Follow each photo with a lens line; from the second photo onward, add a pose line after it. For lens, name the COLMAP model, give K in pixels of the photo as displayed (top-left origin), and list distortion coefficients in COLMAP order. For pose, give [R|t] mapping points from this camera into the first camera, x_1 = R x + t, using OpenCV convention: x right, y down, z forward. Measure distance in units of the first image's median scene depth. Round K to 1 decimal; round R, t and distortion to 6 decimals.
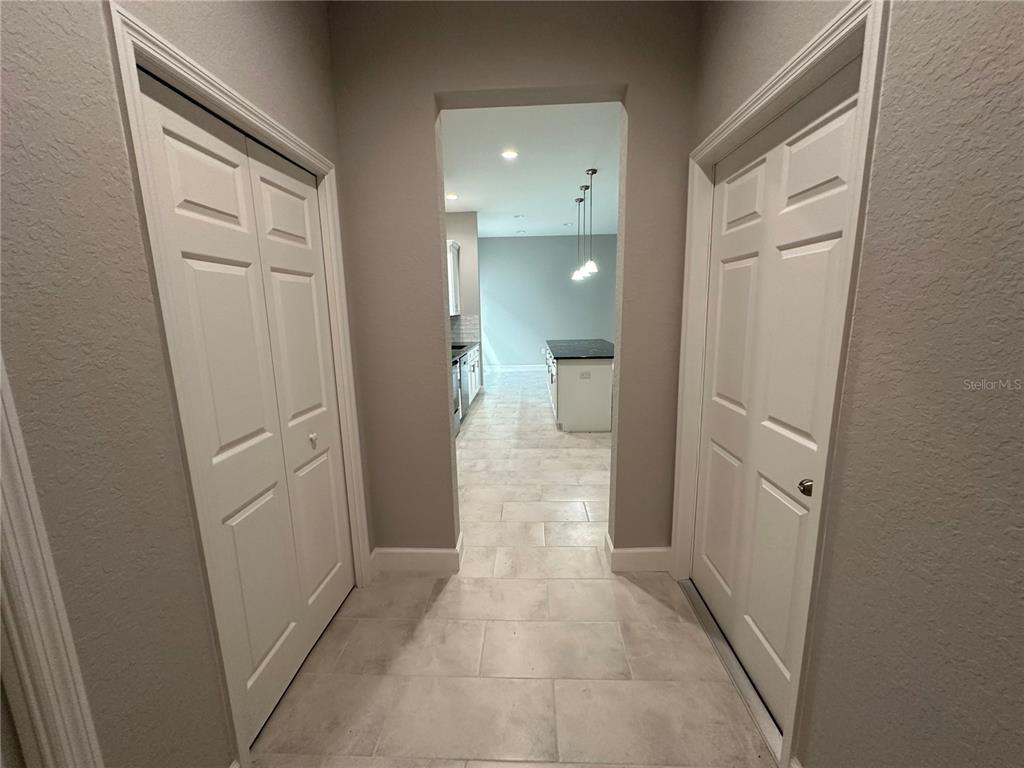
lens RADIAL K [[411.0, 0, 513.0], [0, 411.0, 382.9], [0, 0, 1]] dist [0.001934, 0.000531]
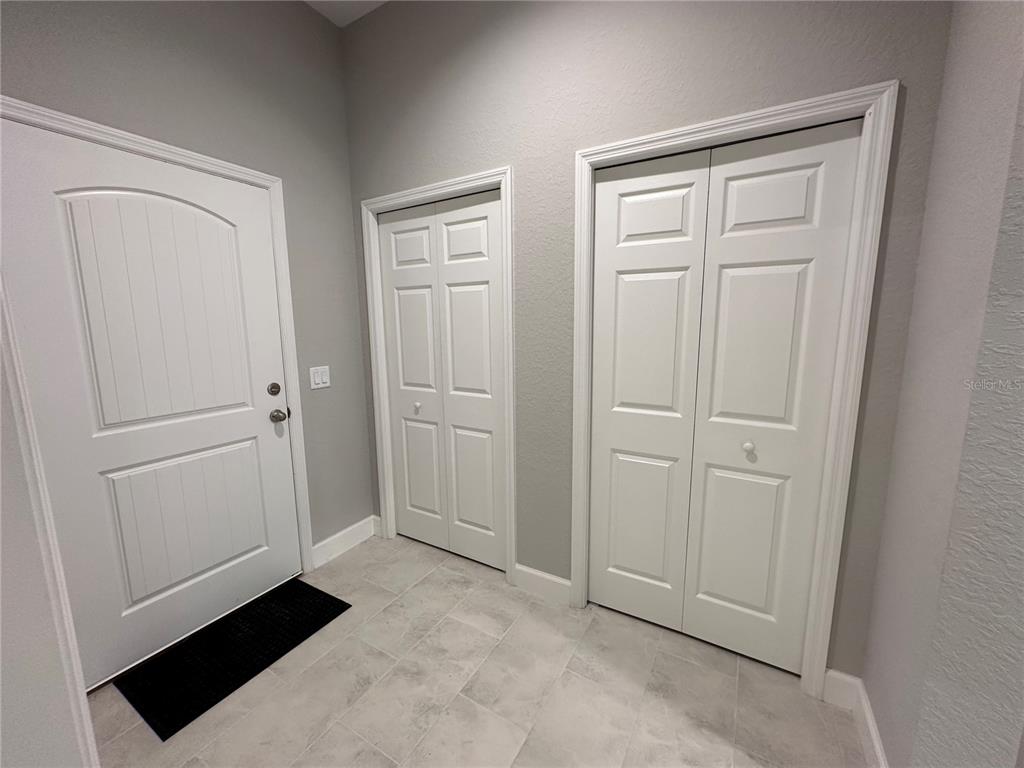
lens RADIAL K [[411.0, 0, 511.2], [0, 411.0, 385.6], [0, 0, 1]] dist [0.001934, 0.000531]
pose [[-0.465908, 0.159676, -0.870307, 0.626596], [-0.141767, 0.957405, 0.251550, -0.182024], [0.873403, 0.240580, -0.423425, 1.087207]]
